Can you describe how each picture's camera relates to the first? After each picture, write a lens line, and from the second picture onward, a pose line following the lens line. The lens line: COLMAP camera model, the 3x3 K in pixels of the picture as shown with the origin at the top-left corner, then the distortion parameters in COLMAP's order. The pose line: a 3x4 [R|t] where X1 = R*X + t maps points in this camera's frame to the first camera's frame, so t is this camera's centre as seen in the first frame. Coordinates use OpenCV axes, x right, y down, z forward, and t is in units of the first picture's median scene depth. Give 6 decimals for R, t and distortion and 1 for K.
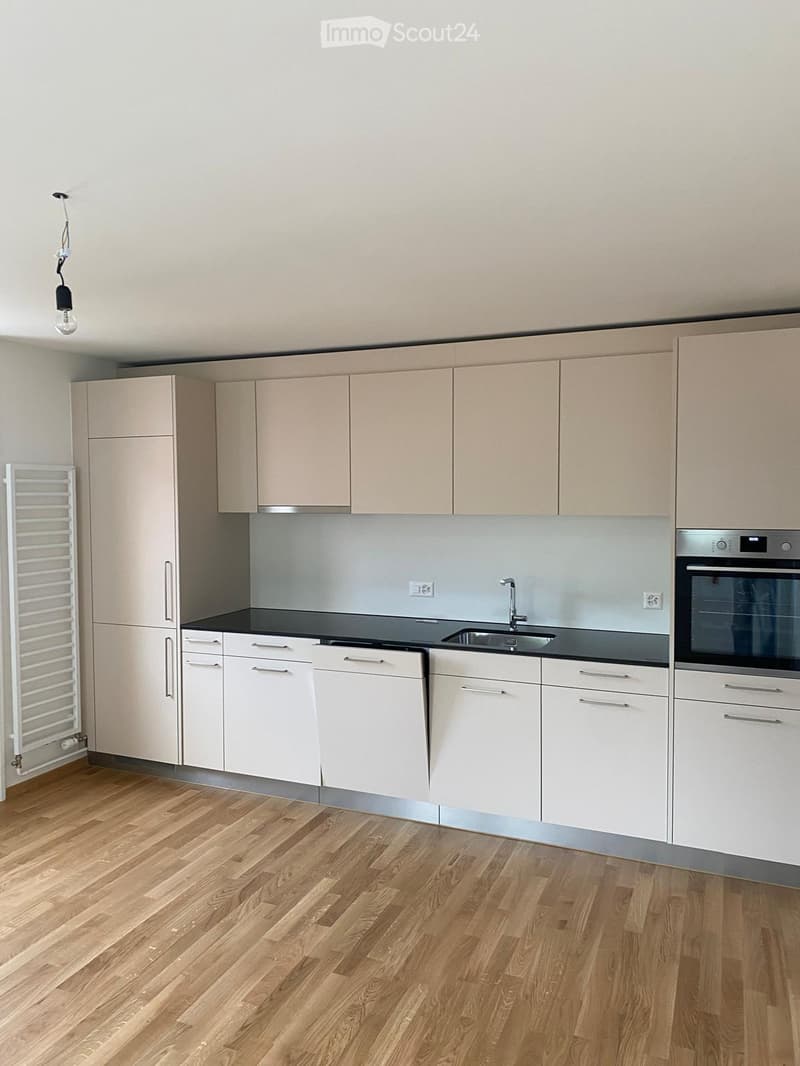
lens RADIAL K [[809.5, 0, 413.0], [0, 809.5, 521.9], [0, 0, 1]] dist [0.000954, -0.006147]
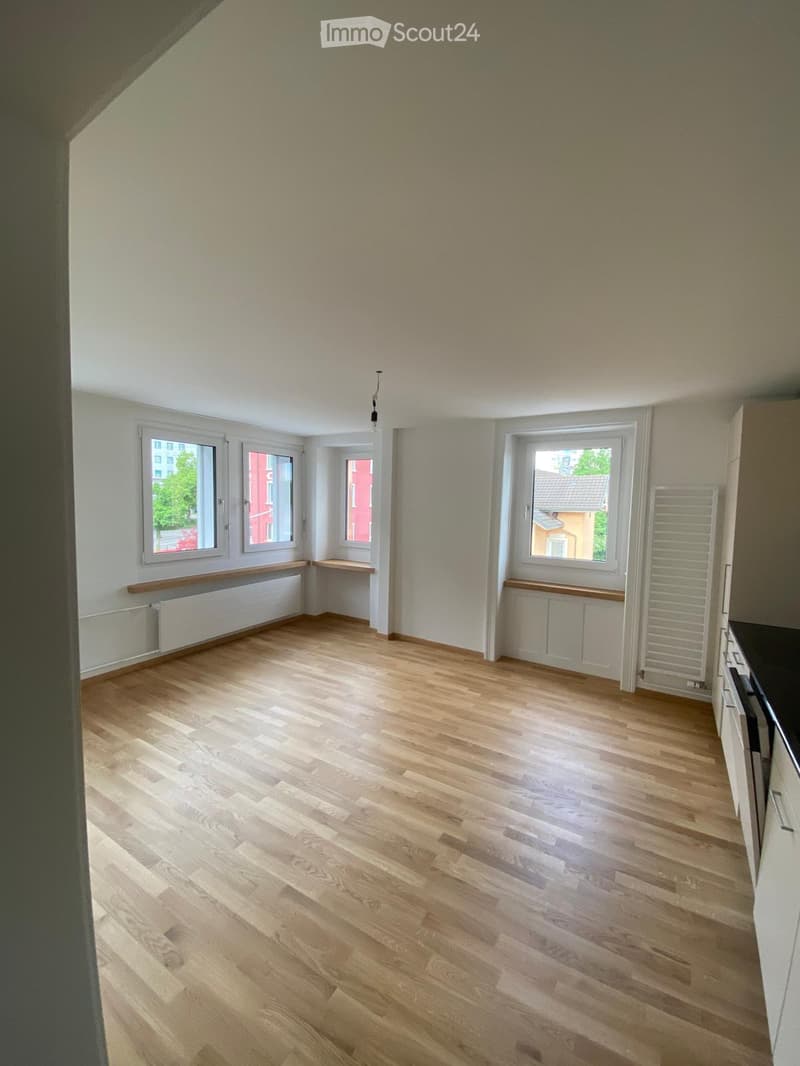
lens RADIAL K [[427.6, 0, 400.0], [0, 427.6, 533.0], [0, 0, 1]] dist [0.000246, -0.017485]
pose [[-0.164450, 0.077799, -0.983313, 0.459083], [-0.062649, 0.994048, 0.089126, -0.030616], [0.984394, 0.076260, -0.158597, 0.738897]]
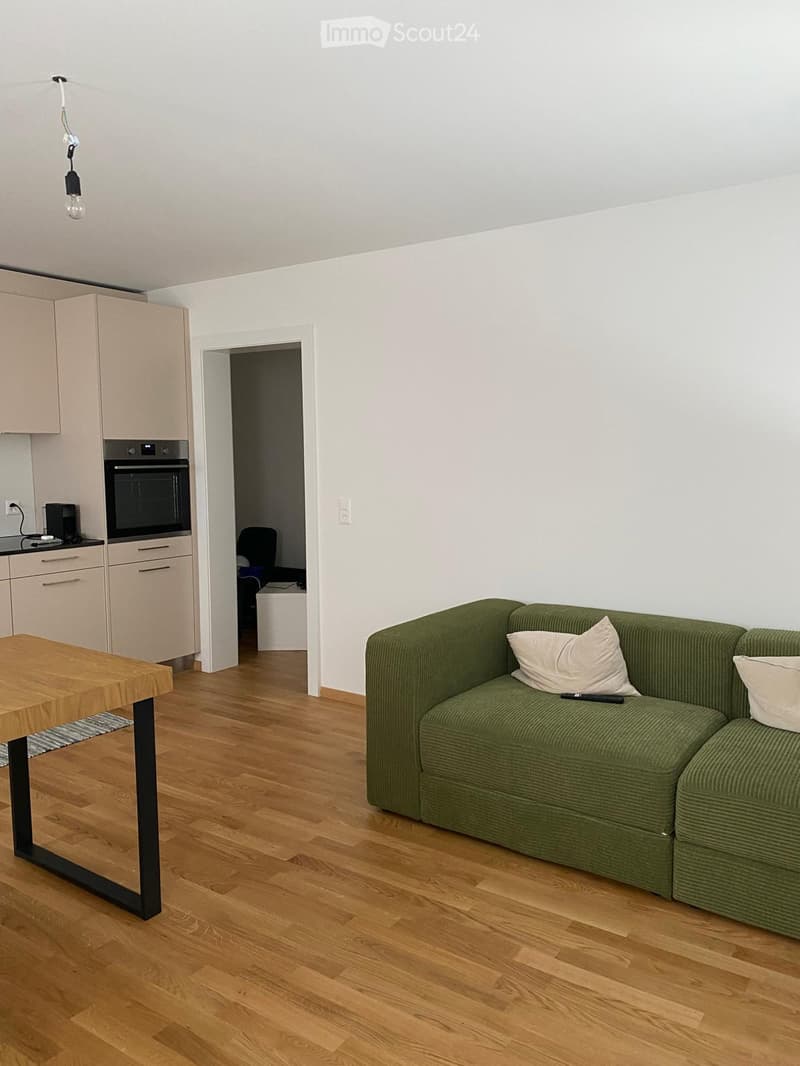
lens RADIAL K [[809.5, 0, 413.0], [0, 809.5, 521.9], [0, 0, 1]] dist [0.000954, -0.006147]
pose [[0.208381, -0.083856, 0.974446, -0.805313], [0.048843, 0.995967, 0.075263, 0.062210], [-0.976827, 0.031912, 0.211637, 0.203965]]
